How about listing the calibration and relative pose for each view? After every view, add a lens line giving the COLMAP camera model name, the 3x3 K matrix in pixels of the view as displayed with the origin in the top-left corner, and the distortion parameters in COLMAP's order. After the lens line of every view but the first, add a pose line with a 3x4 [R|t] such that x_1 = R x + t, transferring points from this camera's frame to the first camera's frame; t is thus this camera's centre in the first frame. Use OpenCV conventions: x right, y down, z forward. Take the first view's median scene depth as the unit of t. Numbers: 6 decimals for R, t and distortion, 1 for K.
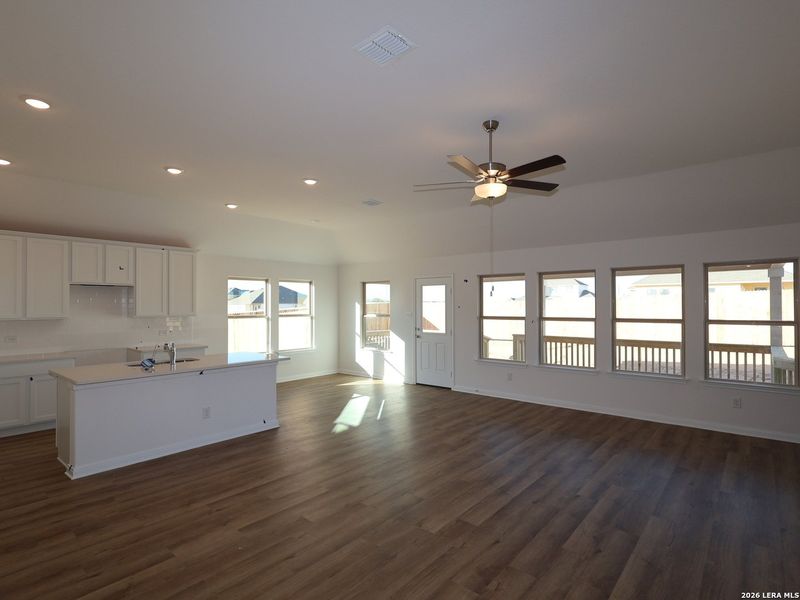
lens RADIAL K [[417.6, 0, 400.0], [0, 417.6, 300.0], [0, 0, 1]] dist [-0.001154, -0.000109]
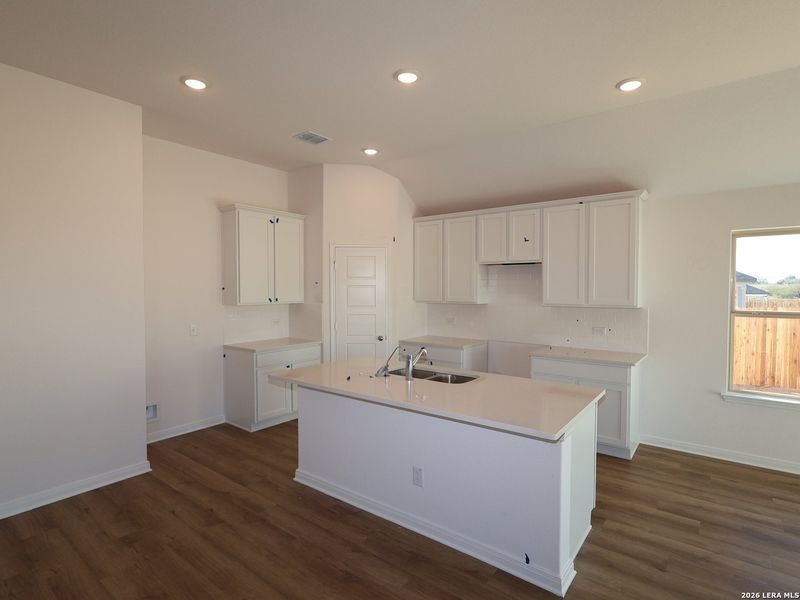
lens RADIAL K [[417.6, 0, 400.0], [0, 417.6, 300.0], [0, 0, 1]] dist [-0.001154, -0.000109]
pose [[0.055706, 0.017511, -0.998294, 0.104913], [0.008910, 0.999798, 0.018034, 0.023744], [0.998407, -0.009899, 0.055539, 1.029589]]
